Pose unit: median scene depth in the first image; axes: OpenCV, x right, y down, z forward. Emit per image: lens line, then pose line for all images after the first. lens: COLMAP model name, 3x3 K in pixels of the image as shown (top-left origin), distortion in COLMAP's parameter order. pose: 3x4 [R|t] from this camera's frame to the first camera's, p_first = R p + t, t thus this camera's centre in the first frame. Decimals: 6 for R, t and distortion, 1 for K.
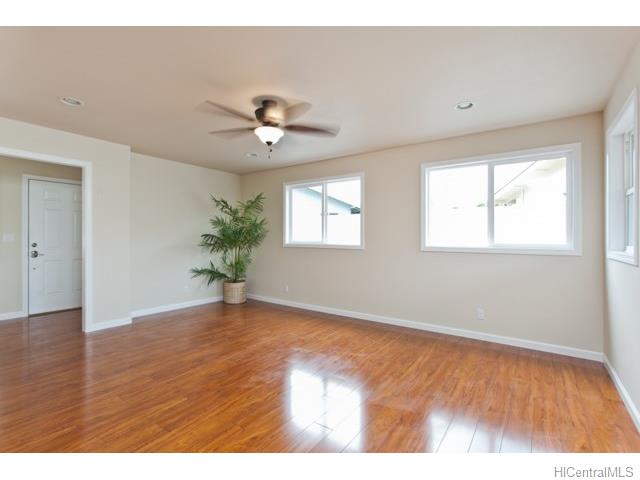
lens RADIAL K [[306.0, 0, 320.8], [0, 306.0, 237.0], [0, 0, 1]] dist [0.001754, -0.000432]
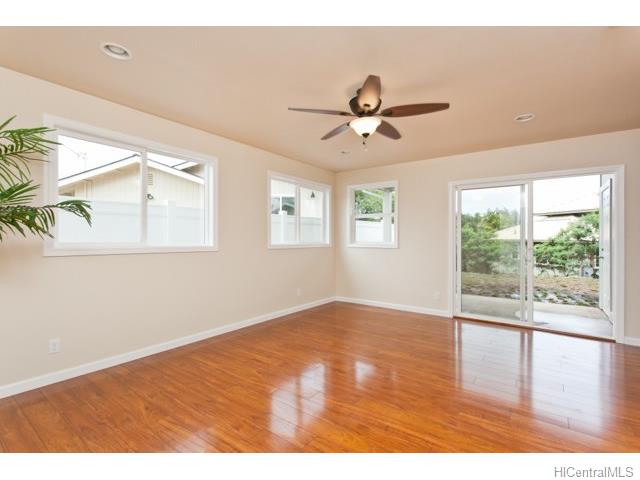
lens RADIAL K [[306.0, 0, 320.8], [0, 306.0, 237.0], [0, 0, 1]] dist [0.001754, -0.000432]
pose [[0.005284, -0.005610, 0.999970, -1.072412], [-0.008190, 0.999950, 0.005653, -0.007417], [-0.999953, -0.008219, 0.005238, 1.114567]]
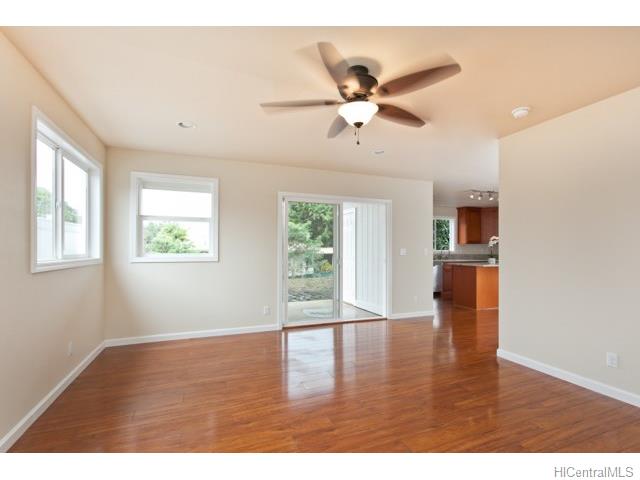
lens RADIAL K [[306.0, 0, 320.8], [0, 306.0, 237.0], [0, 0, 1]] dist [0.001754, -0.000432]
pose [[-0.846950, 0.016313, 0.531423, -0.477732], [-0.006653, 0.999126, -0.041273, 0.007870], [-0.531631, -0.038492, -0.846101, 1.674166]]
